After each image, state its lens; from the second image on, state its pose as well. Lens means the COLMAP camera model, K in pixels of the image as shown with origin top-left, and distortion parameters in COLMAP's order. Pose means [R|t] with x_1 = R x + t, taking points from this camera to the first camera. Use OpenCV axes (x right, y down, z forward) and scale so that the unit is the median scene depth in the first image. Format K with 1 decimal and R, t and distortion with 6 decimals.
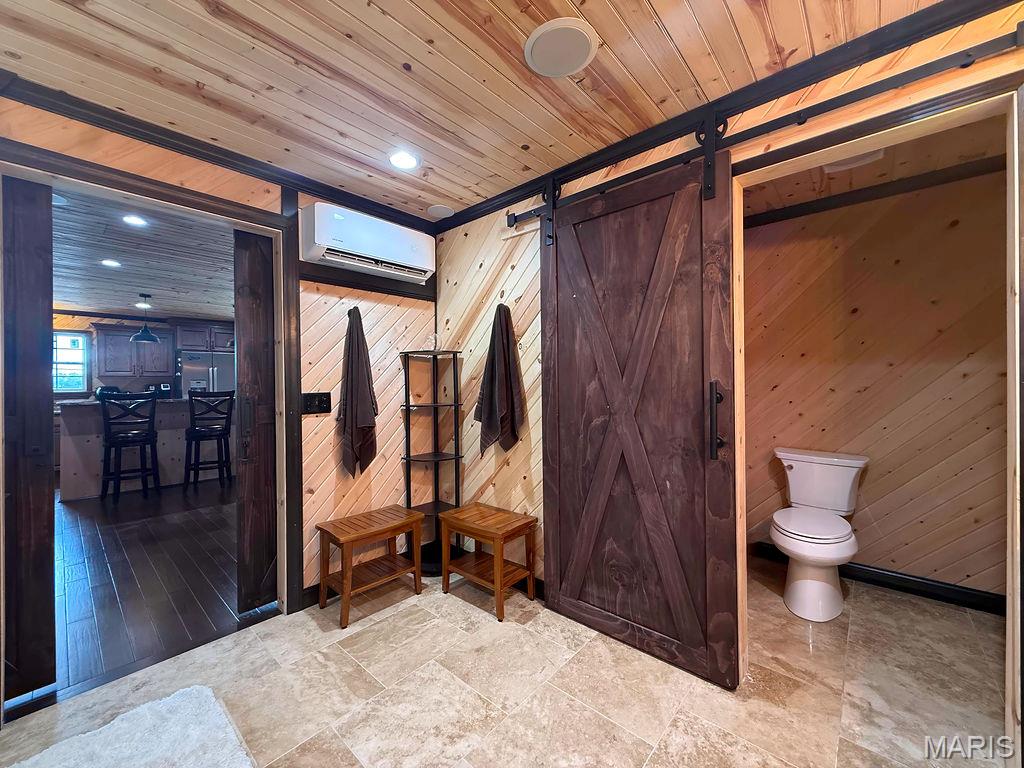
lens RADIAL K [[413.1, 0, 508.0], [0, 413.1, 383.1], [0, 0, 1]] dist [0.001047, -0.000607]
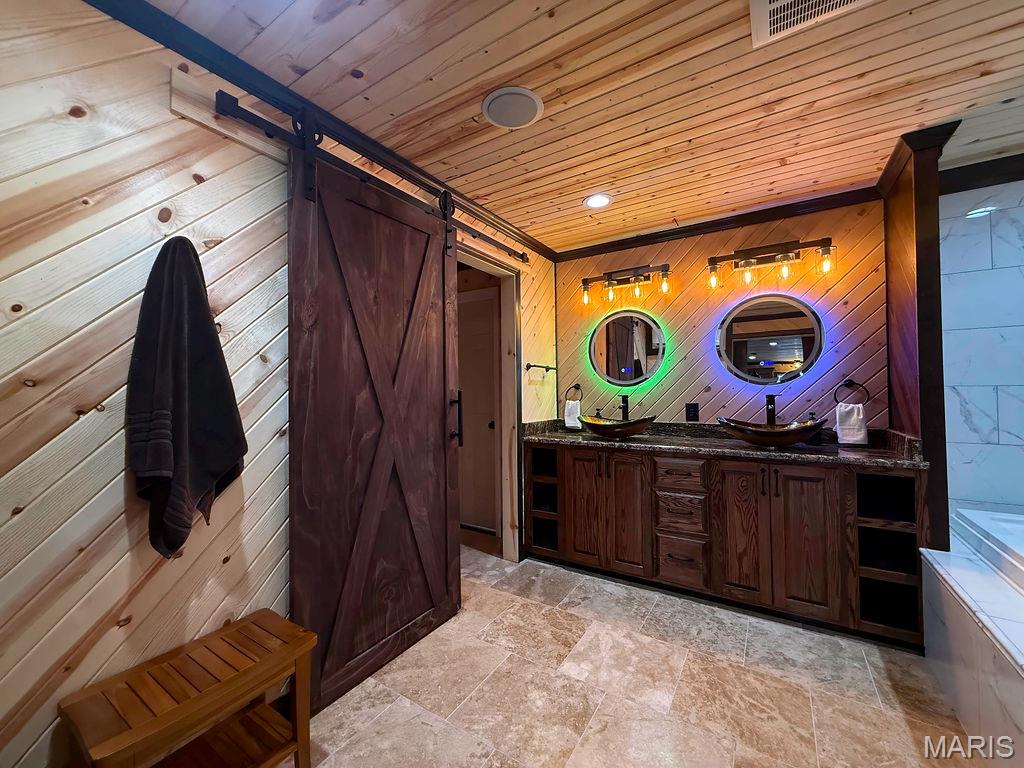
lens RADIAL K [[413.1, 0, 511.8], [0, 413.1, 380.9], [0, 0, 1]] dist [0.001047, -0.000607]
pose [[-0.173238, 0.029046, 0.984452, -0.751967], [0.014268, 0.999534, -0.026980, 0.004395], [-0.984777, 0.009372, -0.173572, 0.895473]]
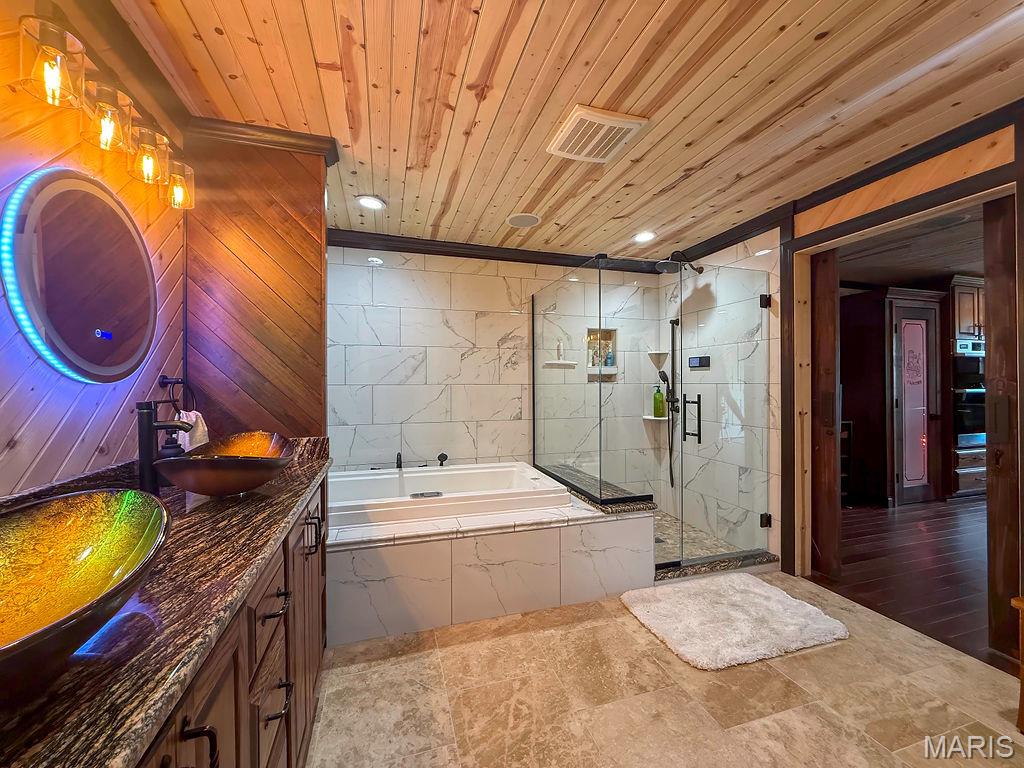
lens RADIAL K [[413.1, 0, 510.2], [0, 413.1, 384.6], [0, 0, 1]] dist [0.001047, -0.000607]
pose [[-0.503733, 0.013110, -0.863760, 0.697255], [0.003866, 0.999909, 0.012922, -0.006287], [0.863851, 0.003170, -0.503738, 0.663740]]
